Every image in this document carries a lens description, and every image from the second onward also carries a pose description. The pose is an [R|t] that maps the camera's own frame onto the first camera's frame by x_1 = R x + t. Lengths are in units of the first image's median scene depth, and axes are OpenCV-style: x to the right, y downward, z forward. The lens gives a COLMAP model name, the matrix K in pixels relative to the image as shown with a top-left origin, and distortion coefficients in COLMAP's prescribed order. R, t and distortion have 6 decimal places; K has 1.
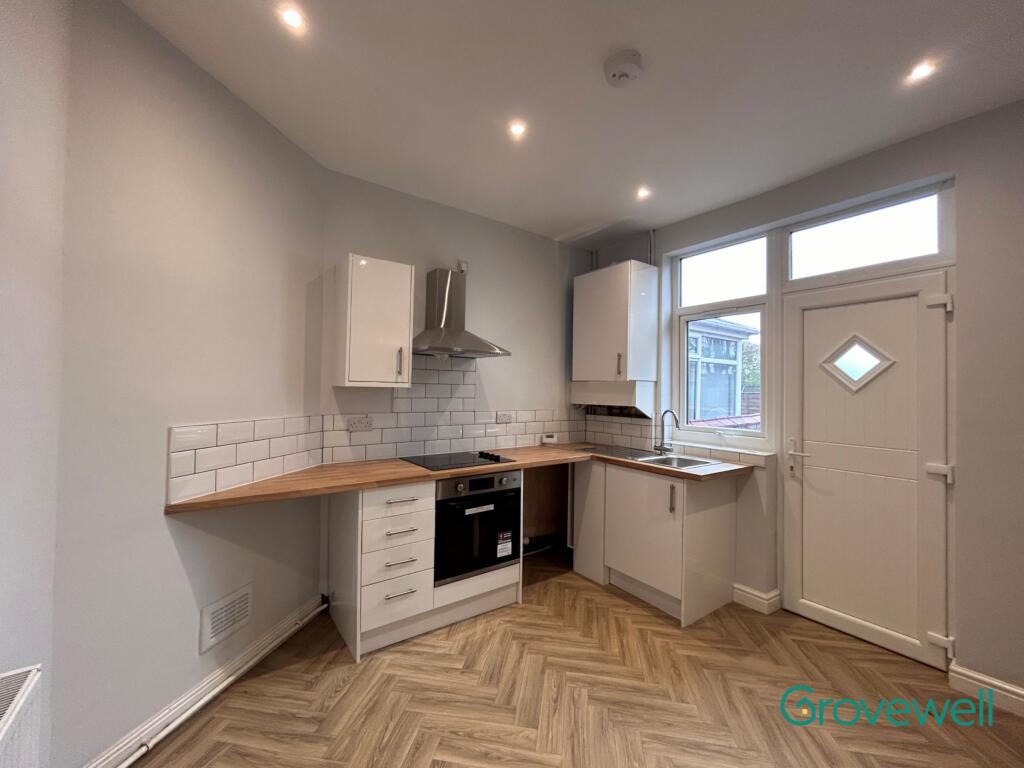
lens RADIAL K [[415.0, 0, 511.8], [0, 415.0, 382.5], [0, 0, 1]] dist [-0.002335, 0.000550]
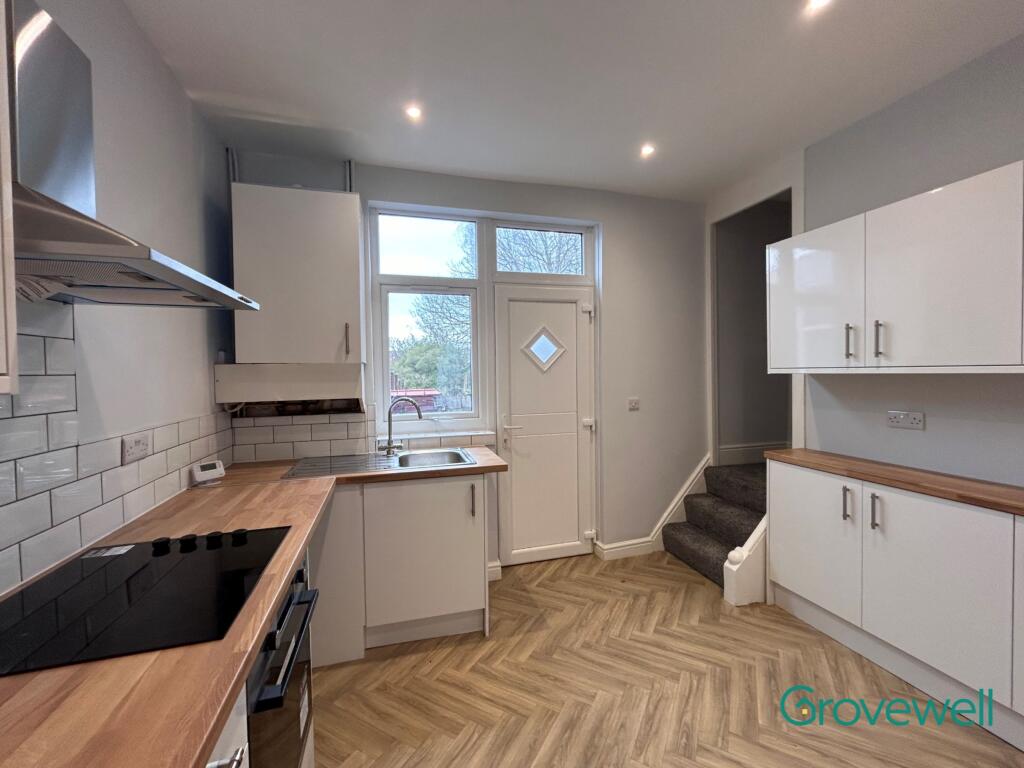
lens RADIAL K [[415.0, 0, 511.8], [0, 415.0, 382.5], [0, 0, 1]] dist [-0.002335, 0.000550]
pose [[0.340157, -0.045803, 0.939252, -0.387778], [0.002900, 0.998859, 0.047659, -0.005158], [-0.940364, -0.013488, 0.339902, 0.637284]]
